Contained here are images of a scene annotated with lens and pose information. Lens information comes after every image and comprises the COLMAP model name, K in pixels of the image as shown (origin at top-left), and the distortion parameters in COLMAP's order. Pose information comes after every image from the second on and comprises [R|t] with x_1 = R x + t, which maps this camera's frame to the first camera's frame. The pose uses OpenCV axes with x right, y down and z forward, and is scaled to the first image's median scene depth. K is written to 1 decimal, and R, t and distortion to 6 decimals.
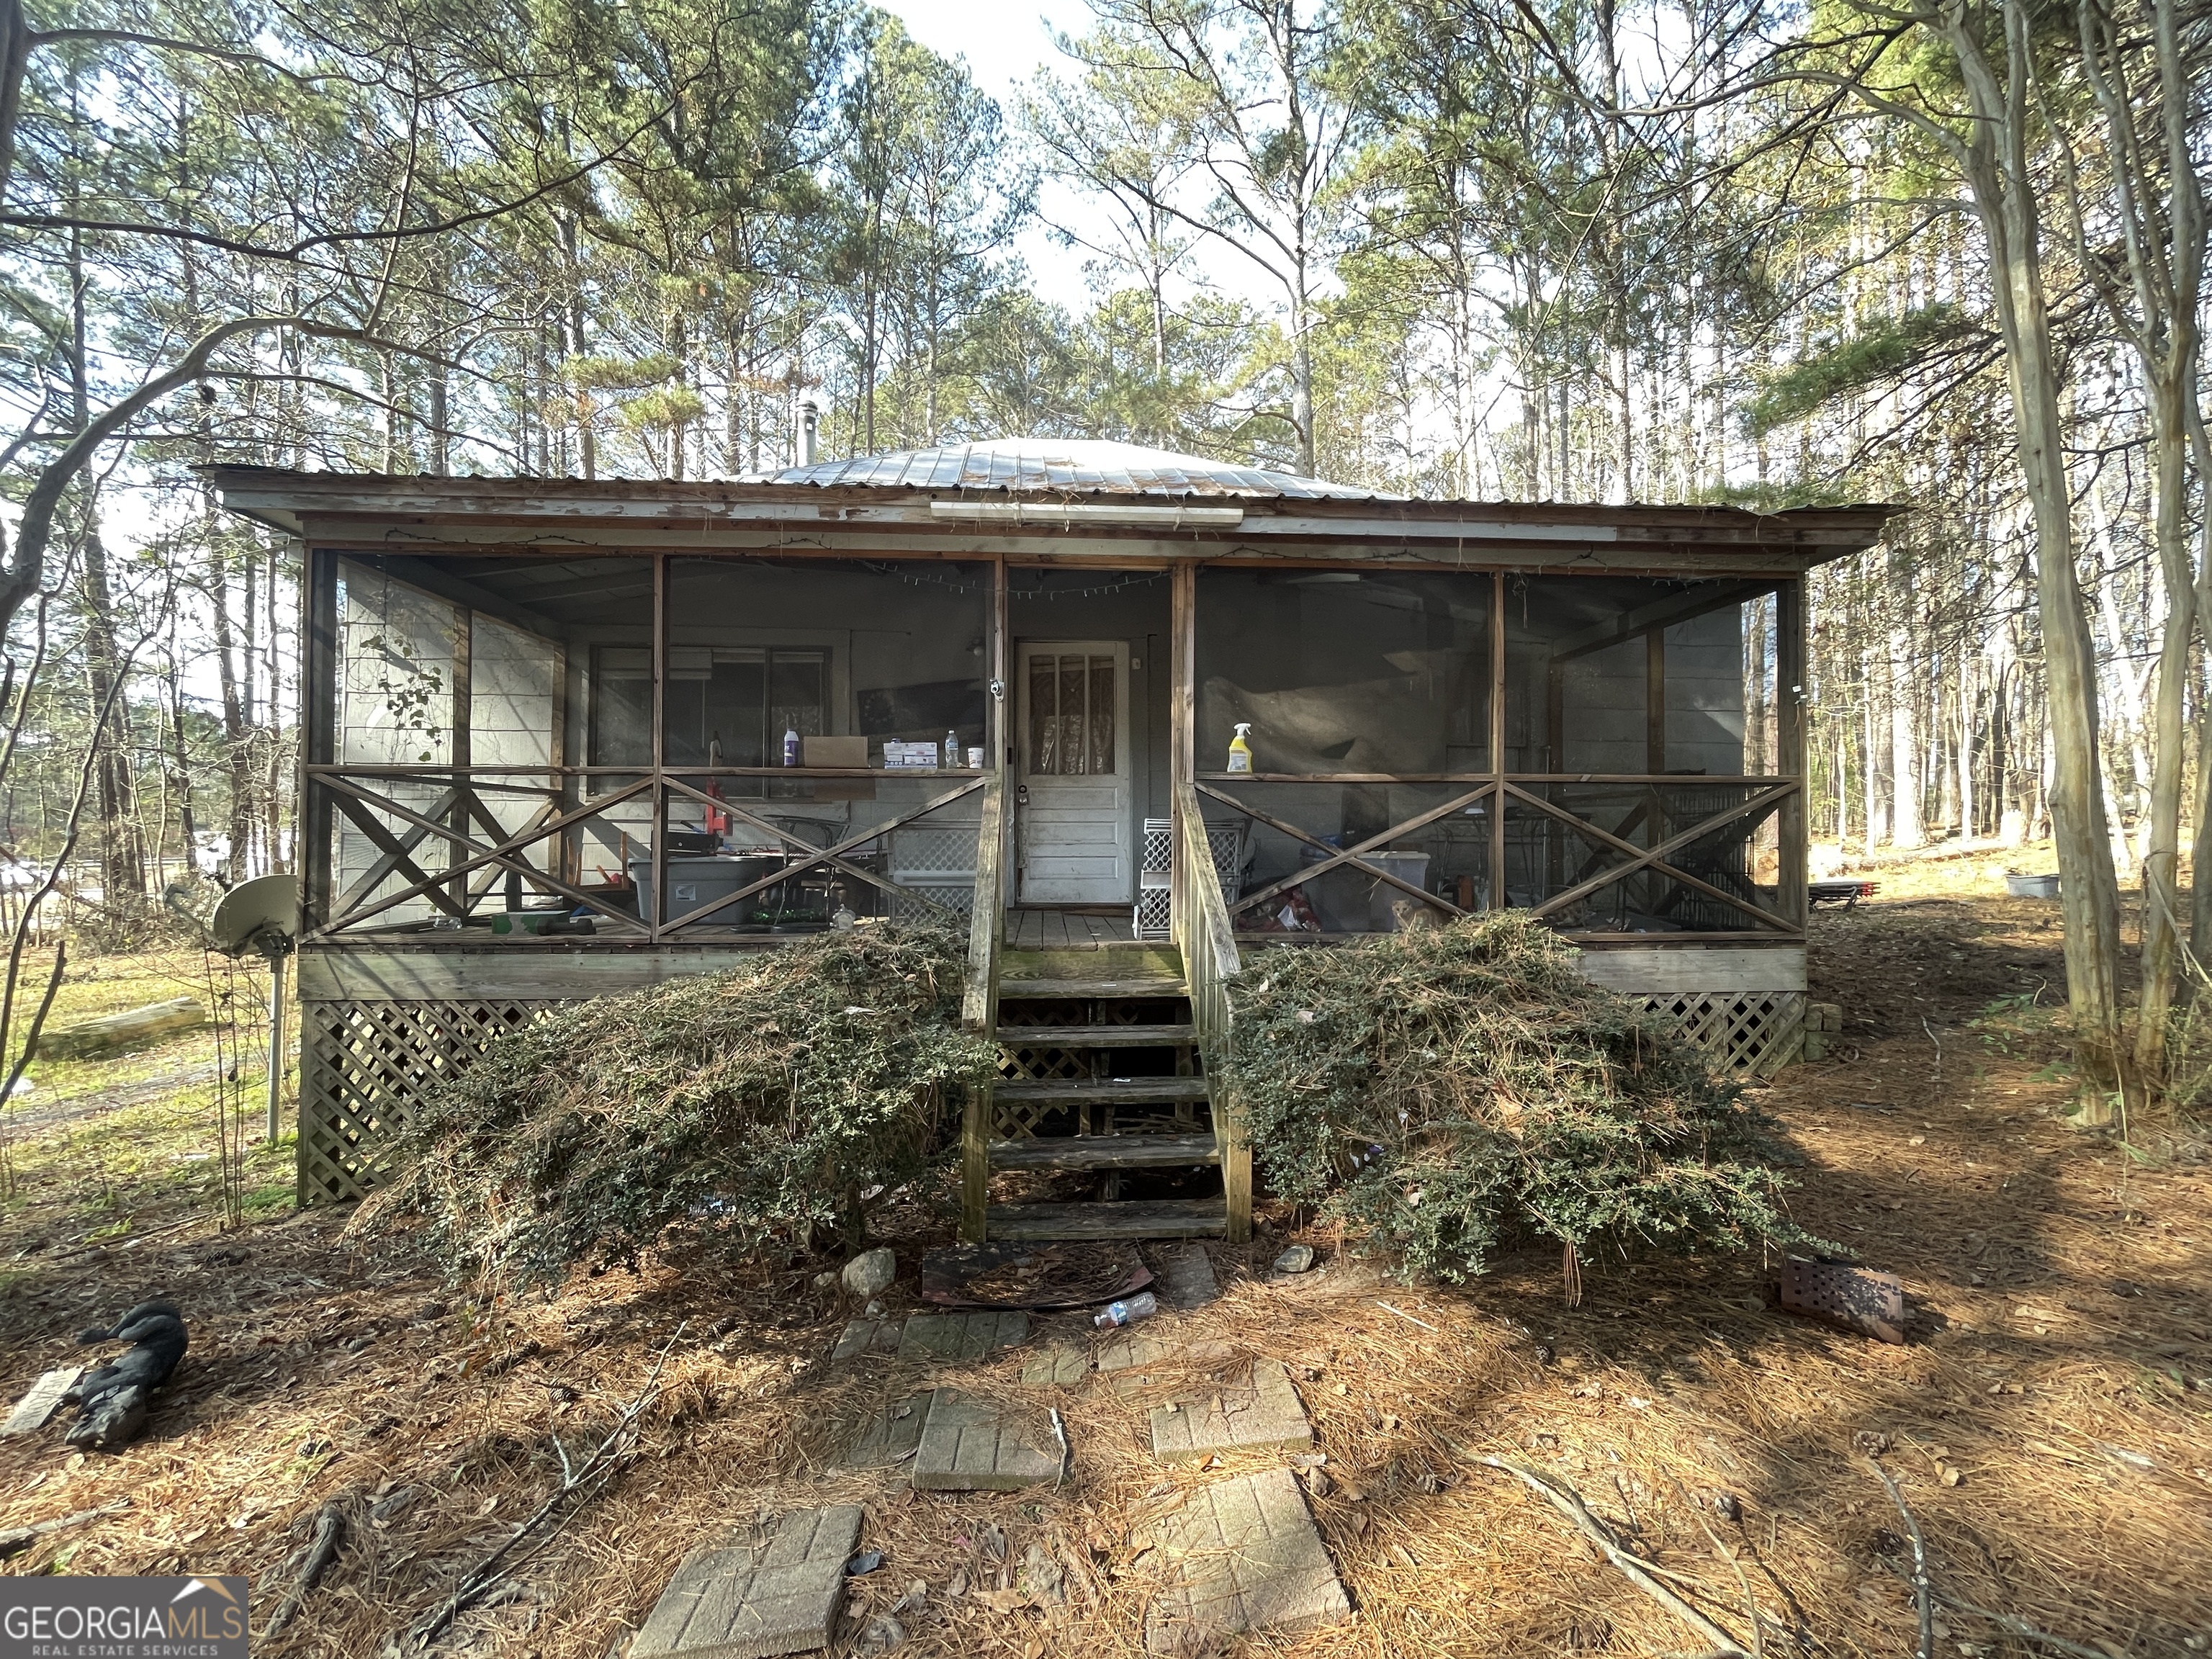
lens RADIAL K [[898.6, 0, 1106.0], [0, 898.6, 829.5], [0, 0, 1]] dist [-0.026990, 0.000000]
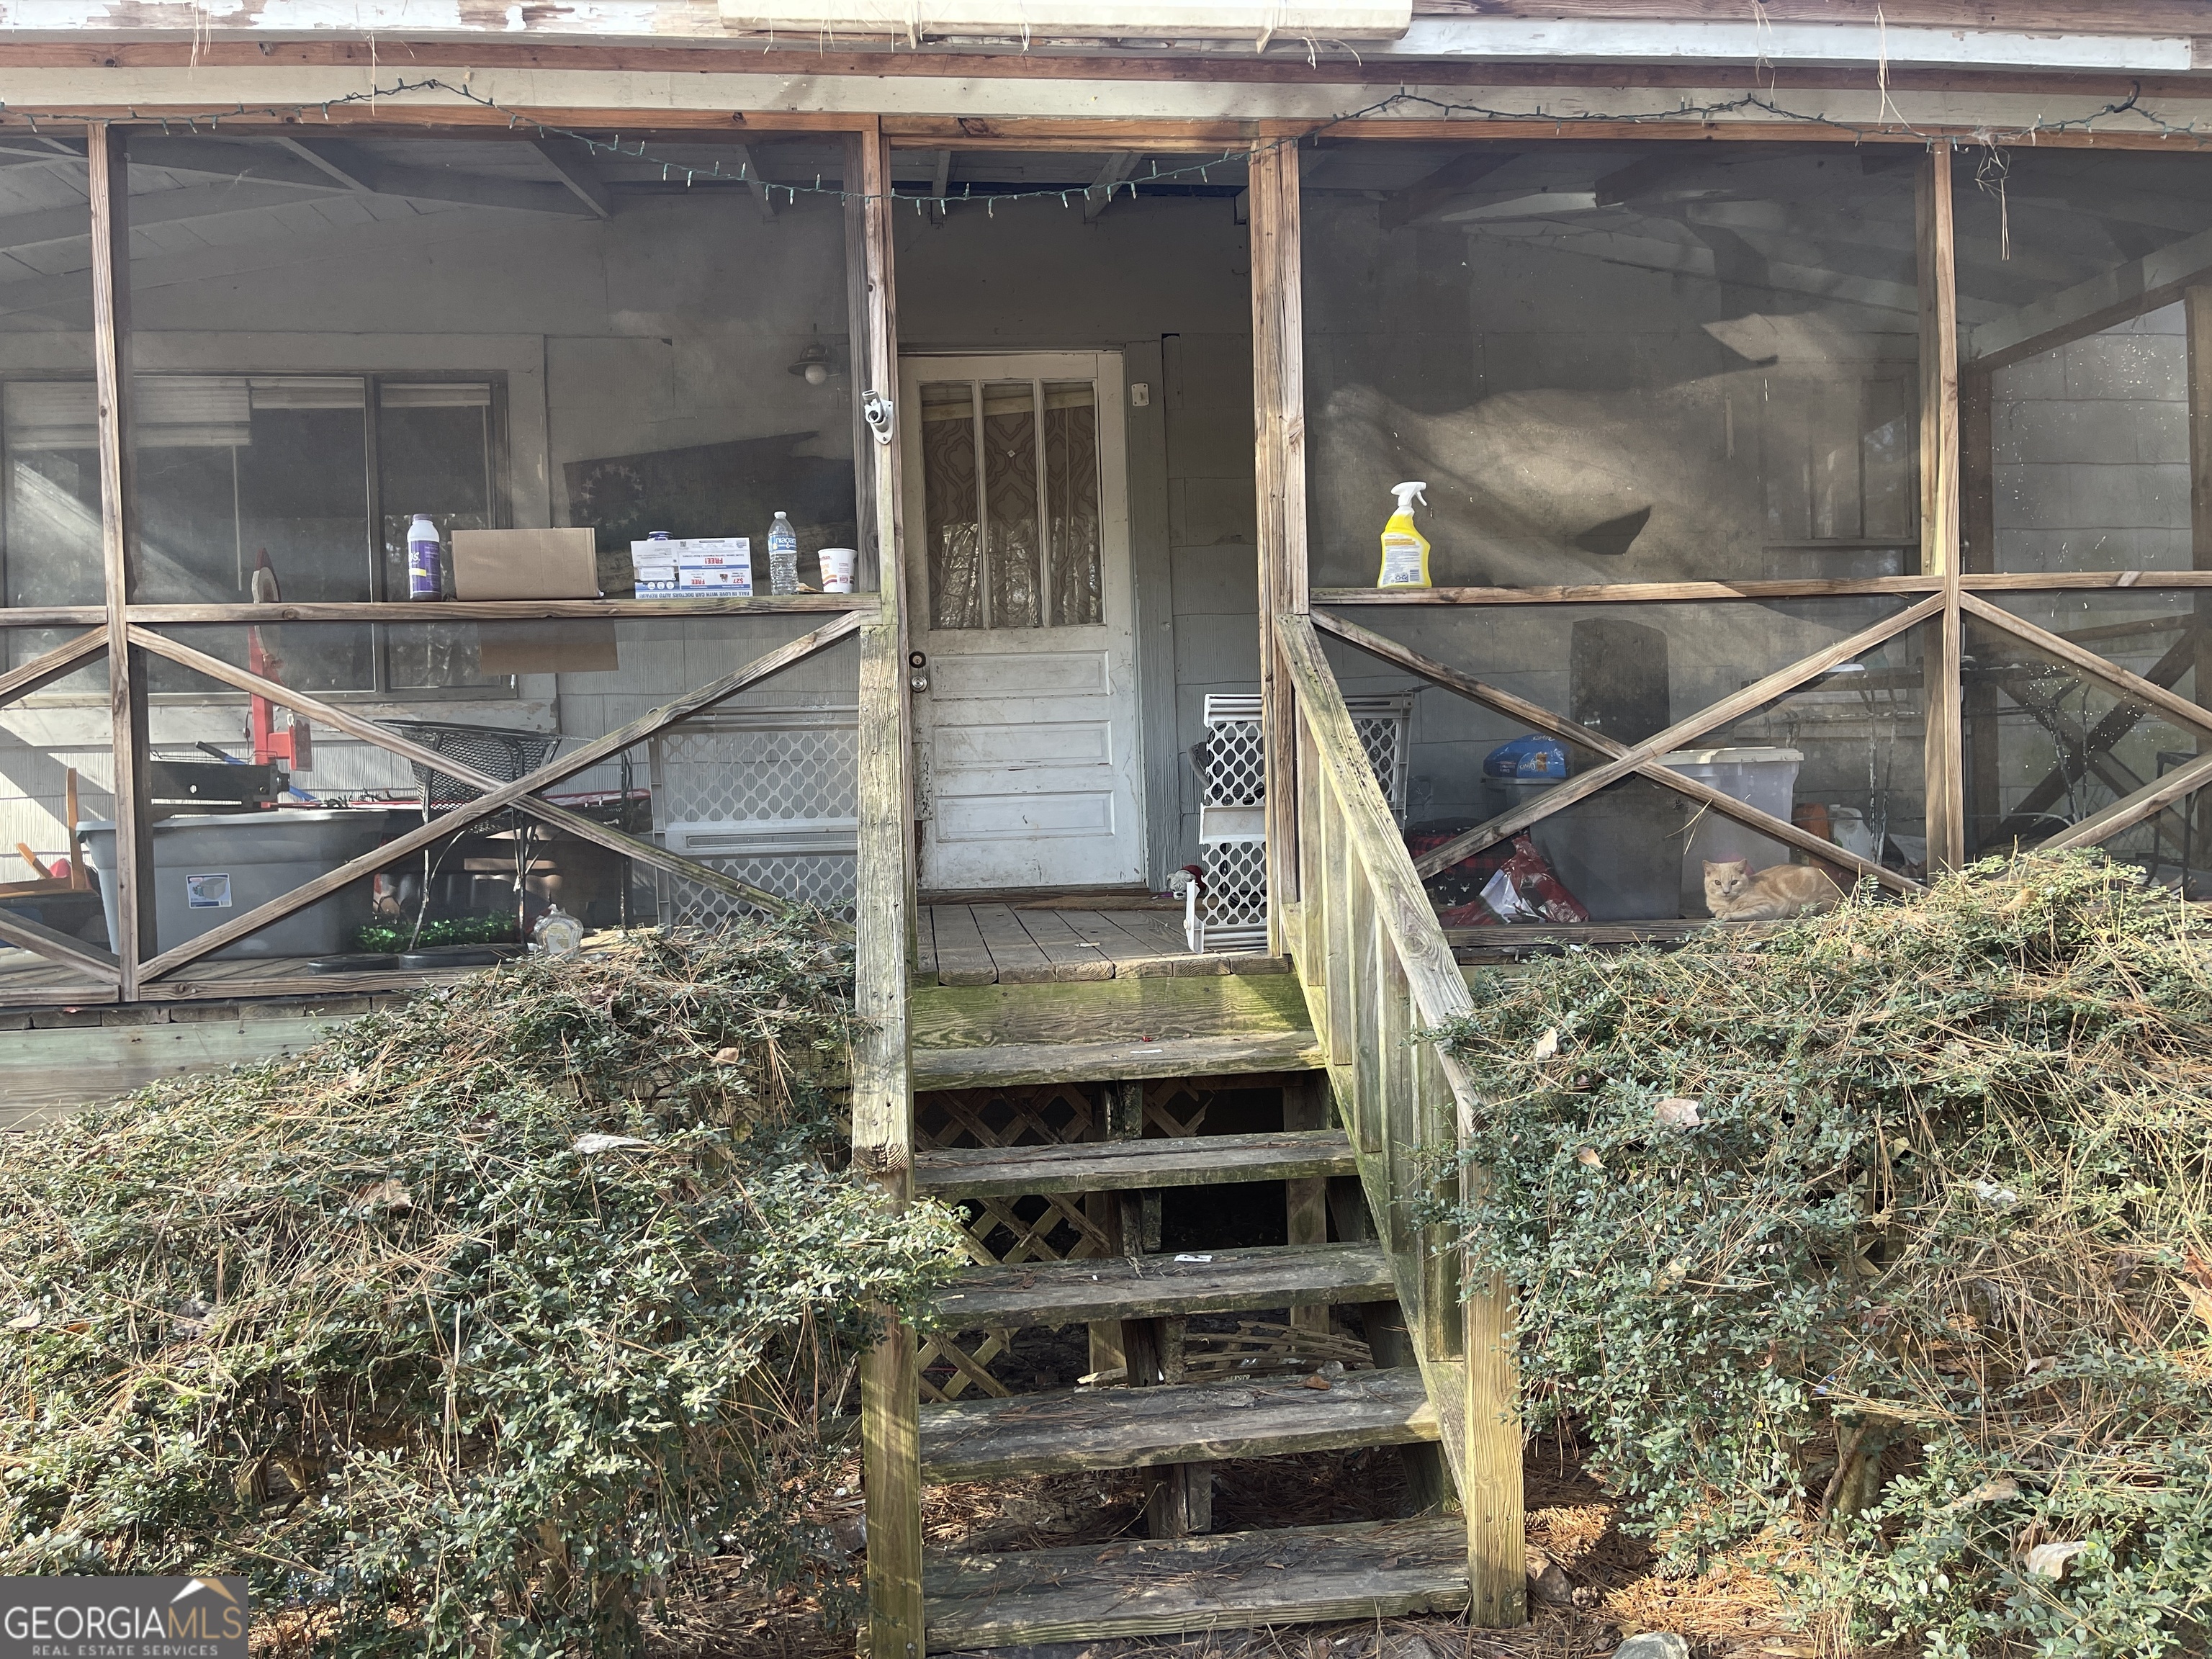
lens RADIAL K [[1610.8, 0, 1106.0], [0, 1610.8, 829.5], [0, 0, 1]] dist [-0.004744, -0.002214]
pose [[0.998255, -0.033509, 0.048619, -0.055438], [0.031578, 0.998703, 0.039951, 0.025275], [-0.049895, -0.038346, 0.998018, 0.178932]]
